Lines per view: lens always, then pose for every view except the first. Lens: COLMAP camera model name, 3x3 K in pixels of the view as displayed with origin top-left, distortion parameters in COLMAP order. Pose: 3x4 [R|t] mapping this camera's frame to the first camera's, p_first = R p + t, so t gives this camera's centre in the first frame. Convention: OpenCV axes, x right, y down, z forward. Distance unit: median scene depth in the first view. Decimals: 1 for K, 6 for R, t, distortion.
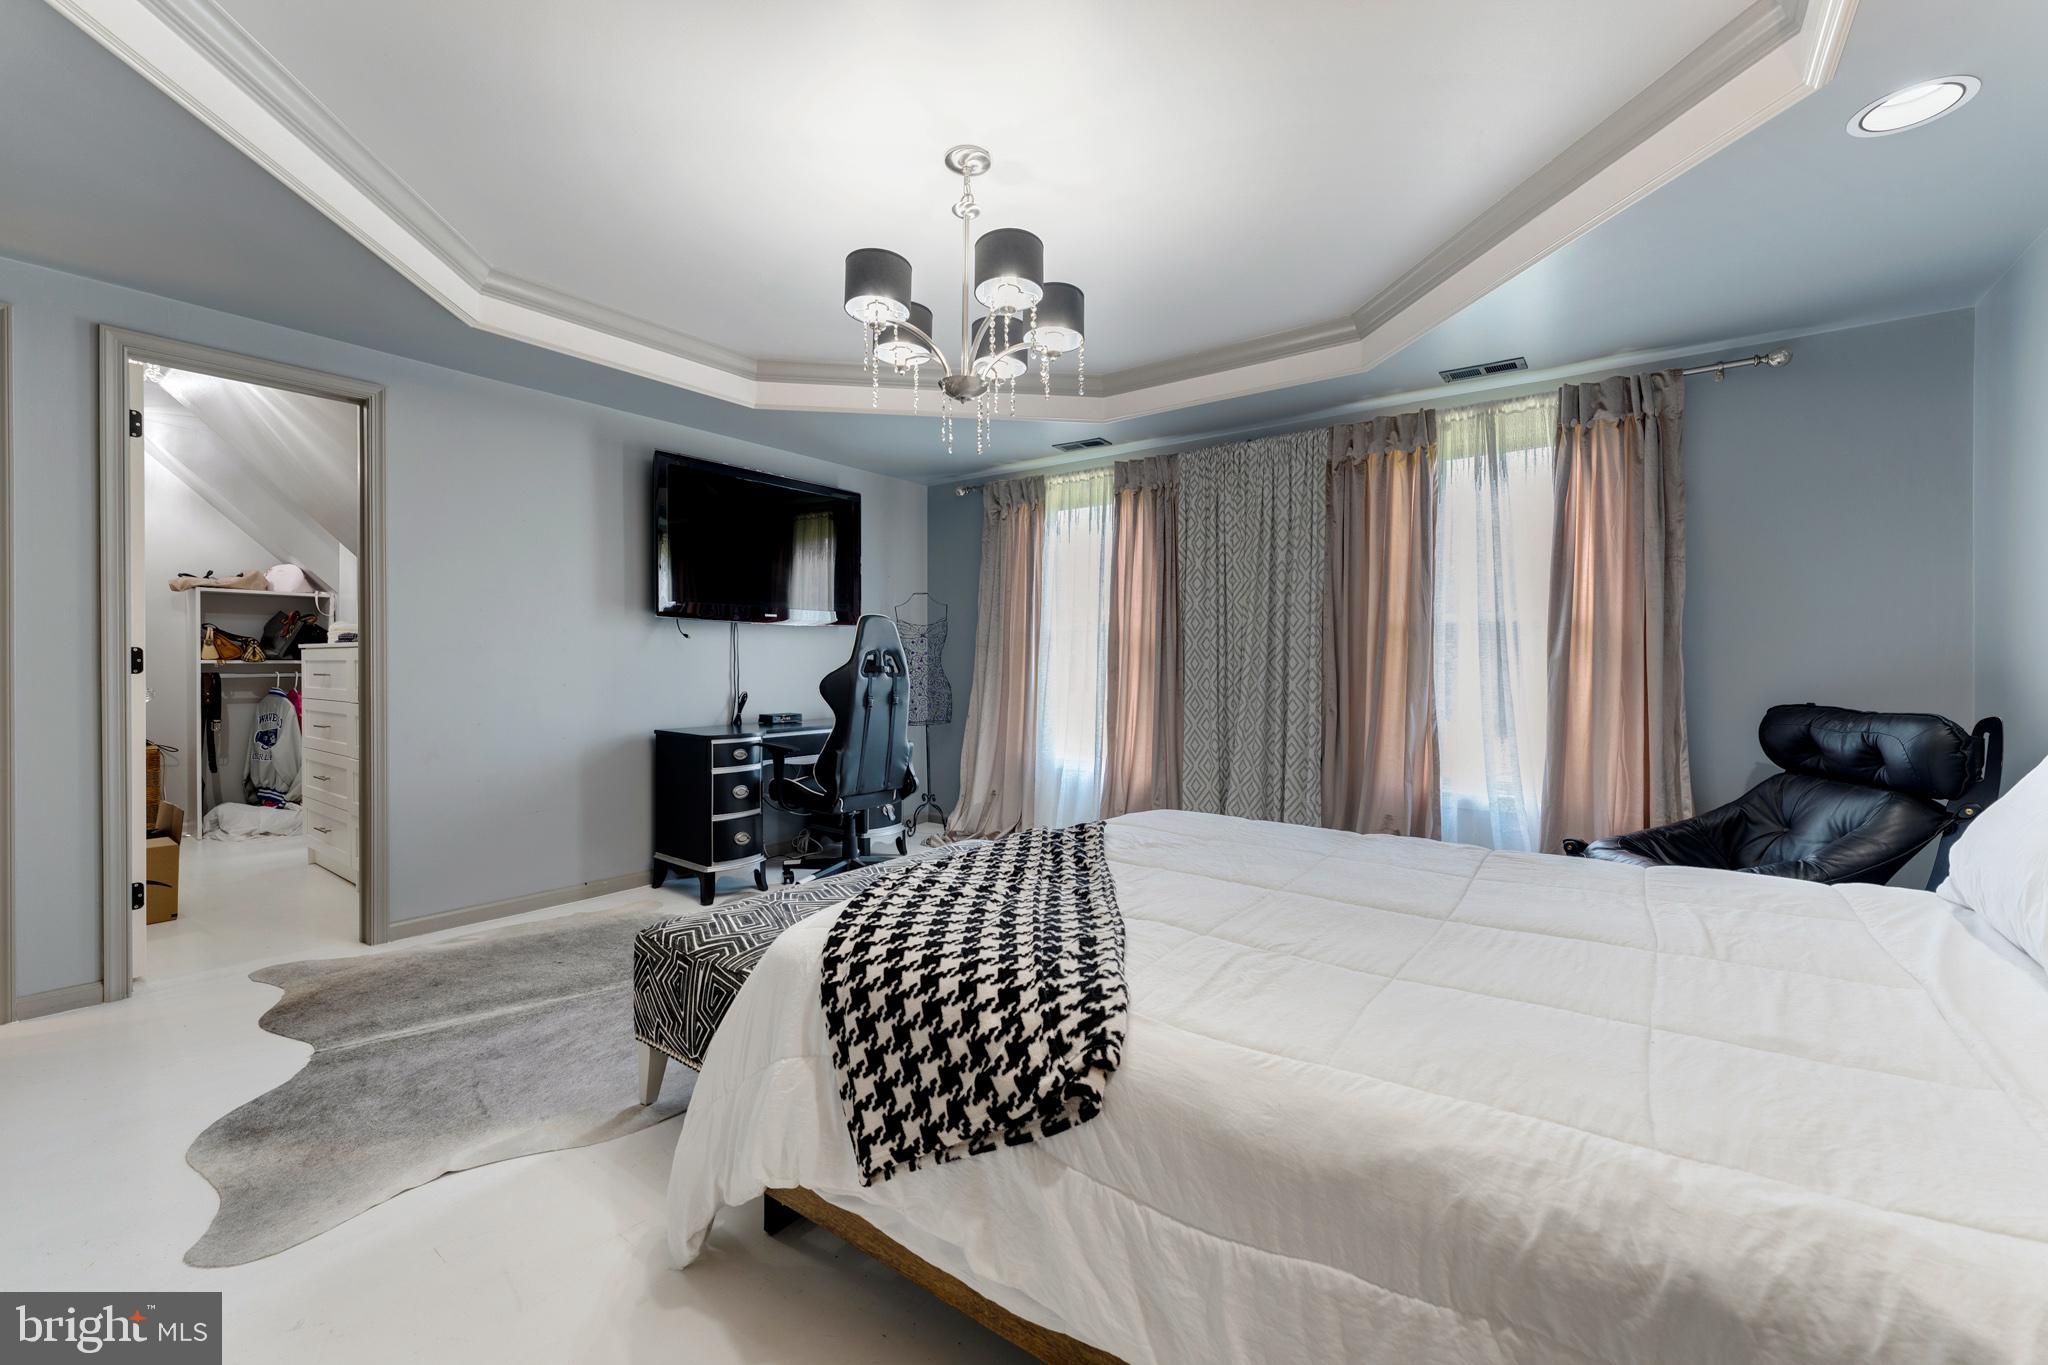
lens RADIAL K [[818.0, 0, 1025.0], [0, 818.0, 677.4], [0, 0, 1]] dist [0.000227, 0.000622]
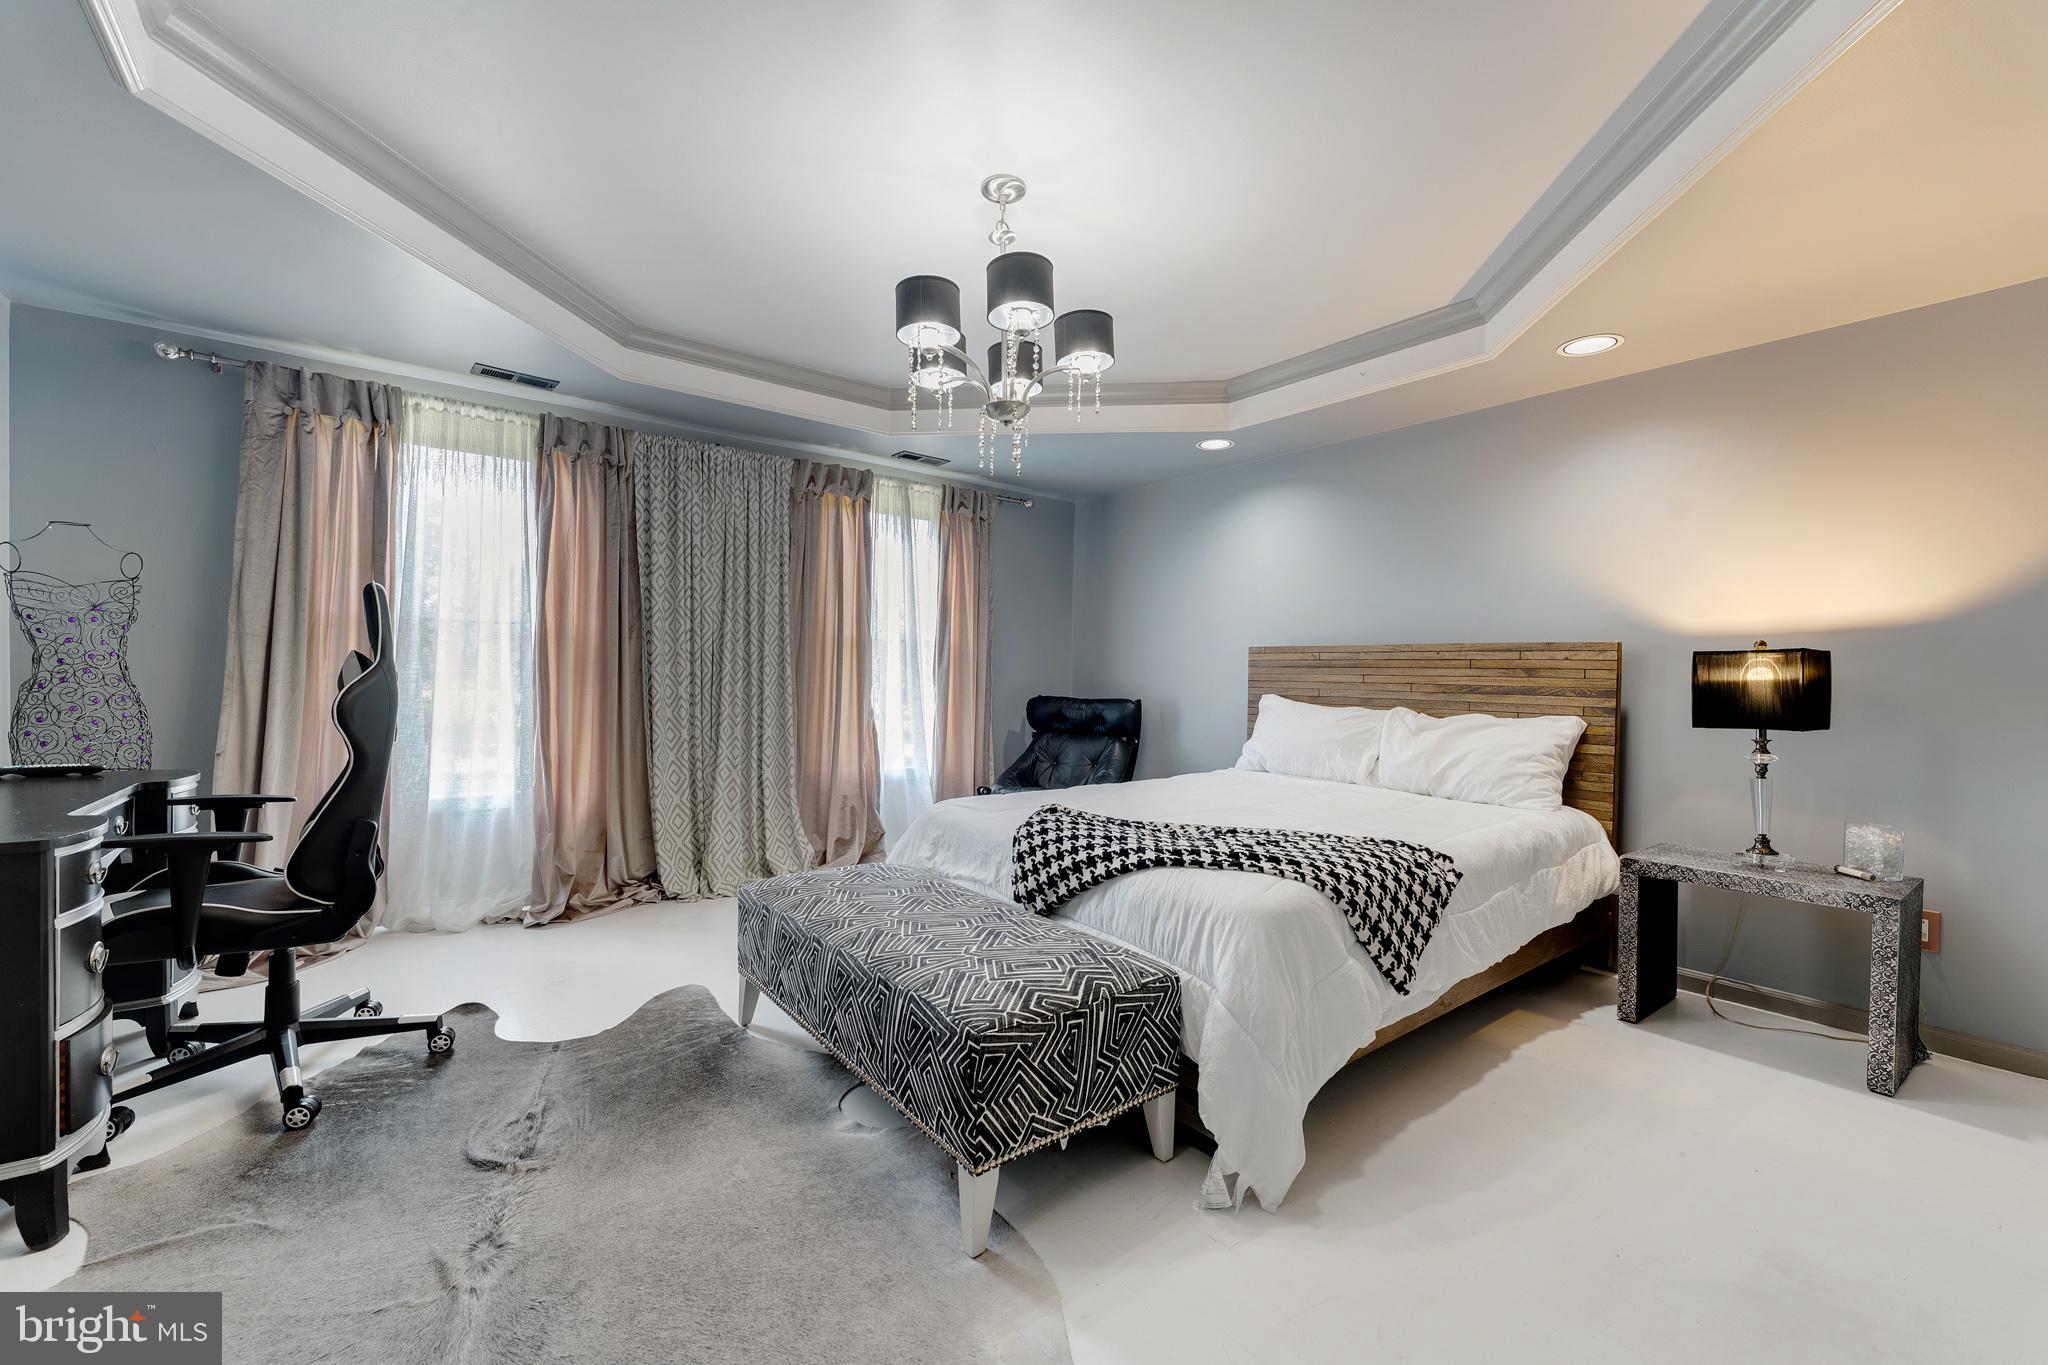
lens RADIAL K [[818.0, 0, 1021.1], [0, 818.0, 681.7], [0, 0, 1]] dist [0.000227, 0.000622]
pose [[0.277693, -0.008923, 0.960628, -0.683075], [-0.001523, 0.999952, 0.009728, -0.013828], [-0.960669, -0.004165, 0.277666, 0.432755]]
